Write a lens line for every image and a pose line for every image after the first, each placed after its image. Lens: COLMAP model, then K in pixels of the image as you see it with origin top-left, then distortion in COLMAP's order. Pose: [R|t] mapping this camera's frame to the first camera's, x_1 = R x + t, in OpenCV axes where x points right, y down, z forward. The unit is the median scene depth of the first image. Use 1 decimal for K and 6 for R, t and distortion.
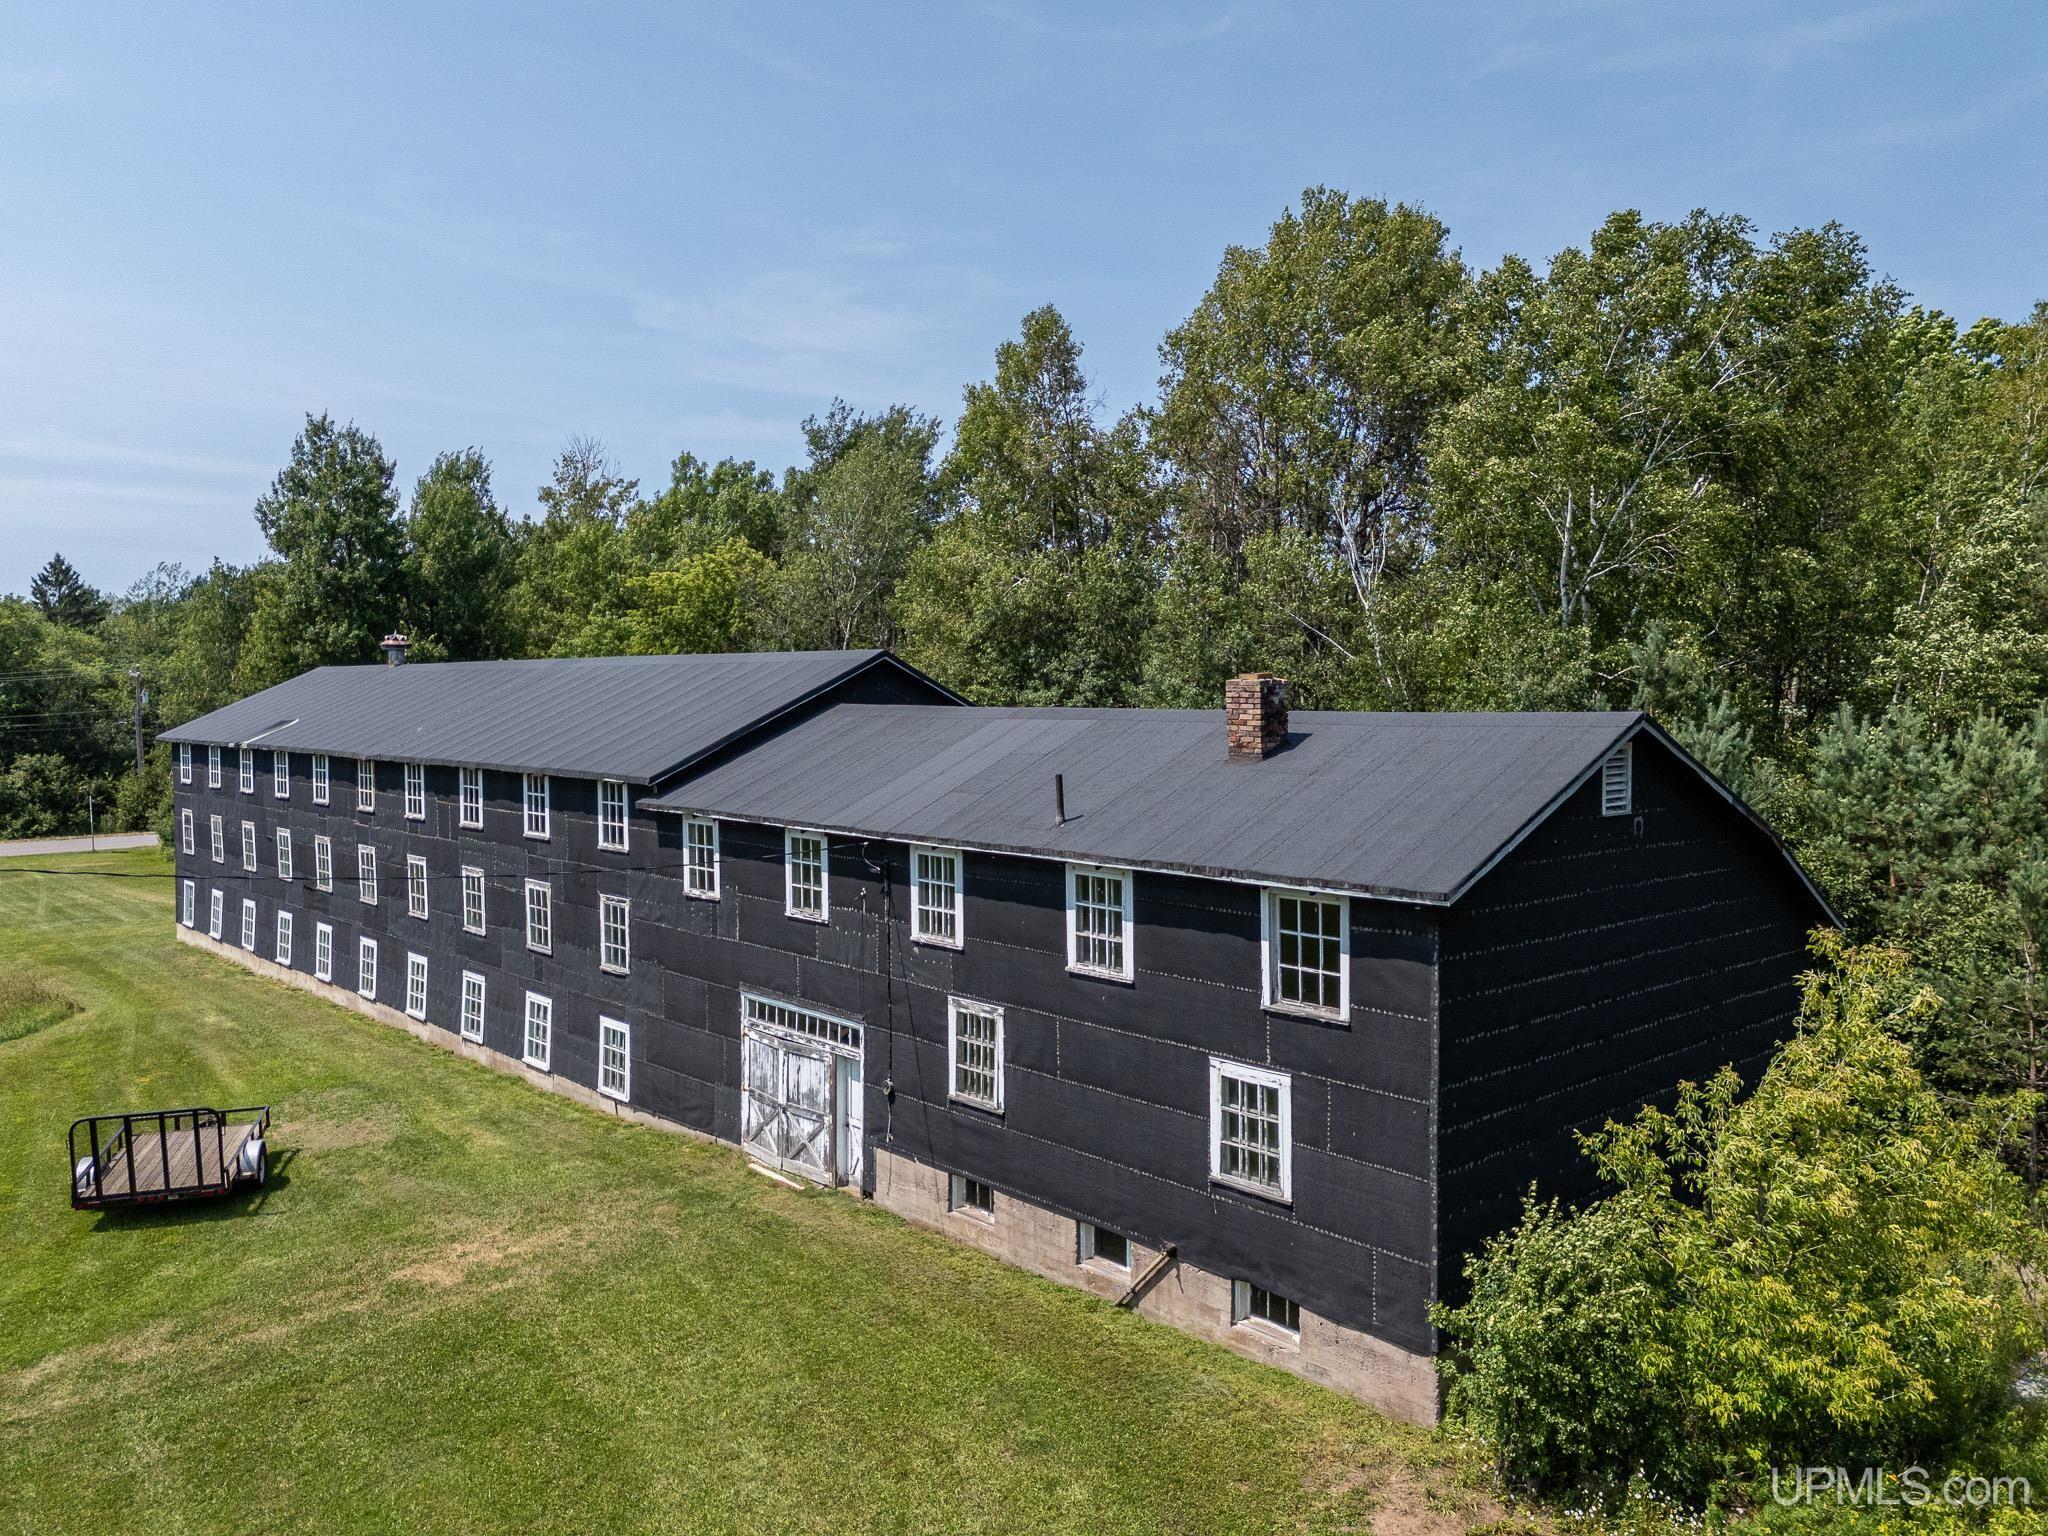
lens RADIAL K [[1503.2, 0, 1033.2], [0, 1503.2, 752.0], [0, 0, 1]] dist [0.075259, -0.074300]
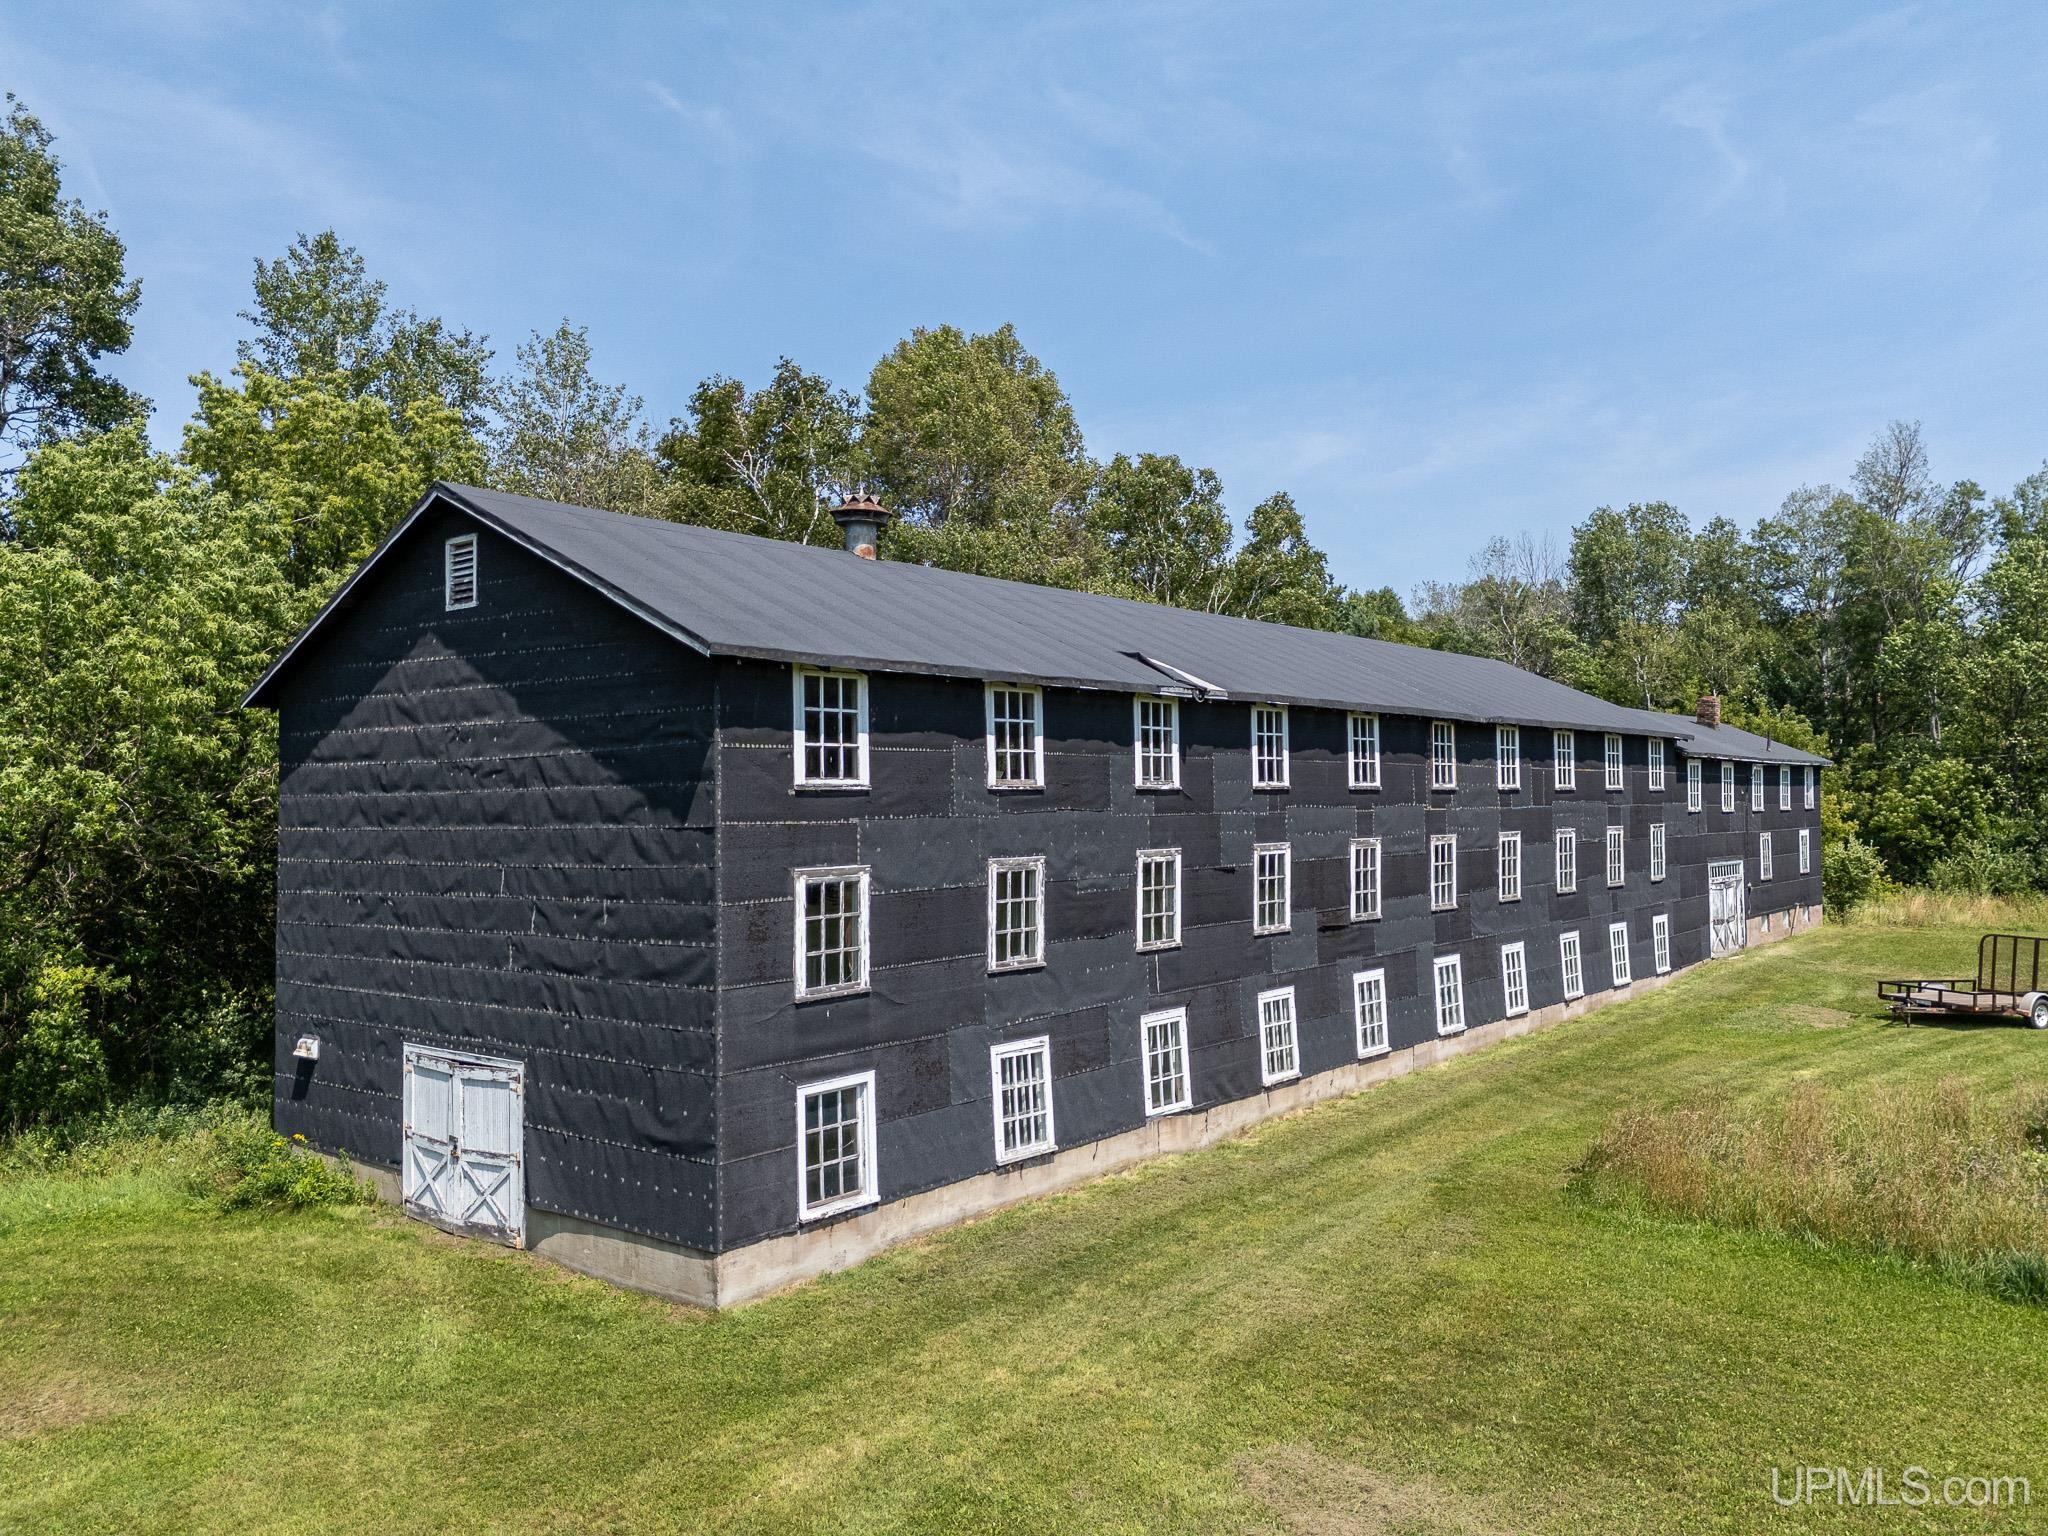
lens RADIAL K [[1503.2, 0, 1034.6], [0, 1503.2, 730.5], [0, 0, 1]] dist [0.075259, -0.074300]
pose [[-0.135770, 0.049295, 0.989513, -1.879111], [0.049180, 0.997865, -0.042963, 0.050810], [-0.989519, 0.042832, -0.137905, 2.094859]]
